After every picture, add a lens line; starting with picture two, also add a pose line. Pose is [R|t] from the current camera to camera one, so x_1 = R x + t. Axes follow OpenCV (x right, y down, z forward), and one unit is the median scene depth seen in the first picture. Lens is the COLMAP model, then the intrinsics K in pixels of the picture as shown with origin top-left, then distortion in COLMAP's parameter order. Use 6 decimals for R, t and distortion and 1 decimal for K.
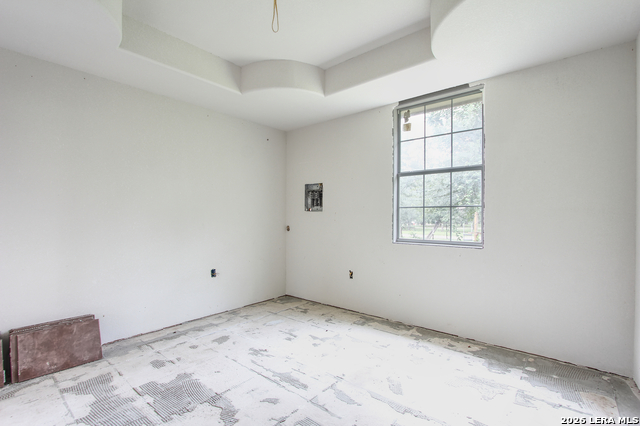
lens RADIAL K [[297.0, 0, 322.2], [0, 297.0, 215.9], [0, 0, 1]] dist [-0.017964, 0.002368]
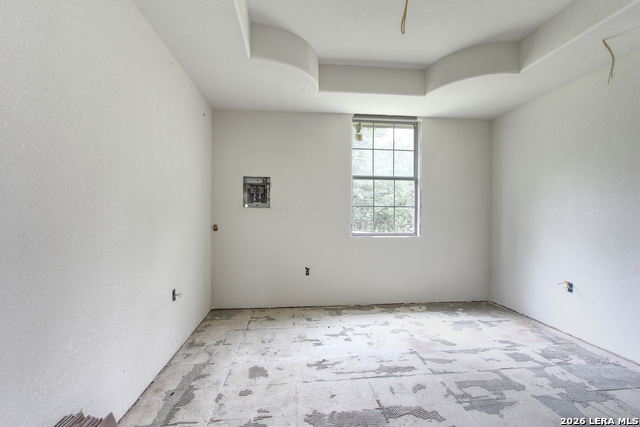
lens RADIAL K [[297.0, 0, 321.9], [0, 297.0, 216.1], [0, 0, 1]] dist [-0.017964, 0.002368]
pose [[0.693375, -0.000489, 0.720577, -0.745306], [-0.004073, 0.999981, 0.004598, 0.006843], [-0.720566, -0.006123, 0.693360, 0.332076]]
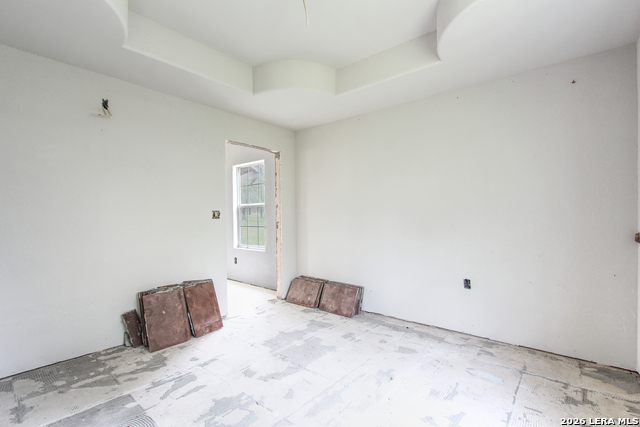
lens RADIAL K [[297.0, 0, 322.0], [0, 297.0, 217.0], [0, 0, 1]] dist [-0.017964, 0.002368]
pose [[0.001302, -0.002284, -0.999997, 0.549149], [0.009527, 0.999952, -0.002271, 0.005575], [0.999954, -0.009524, 0.001323, 0.711528]]
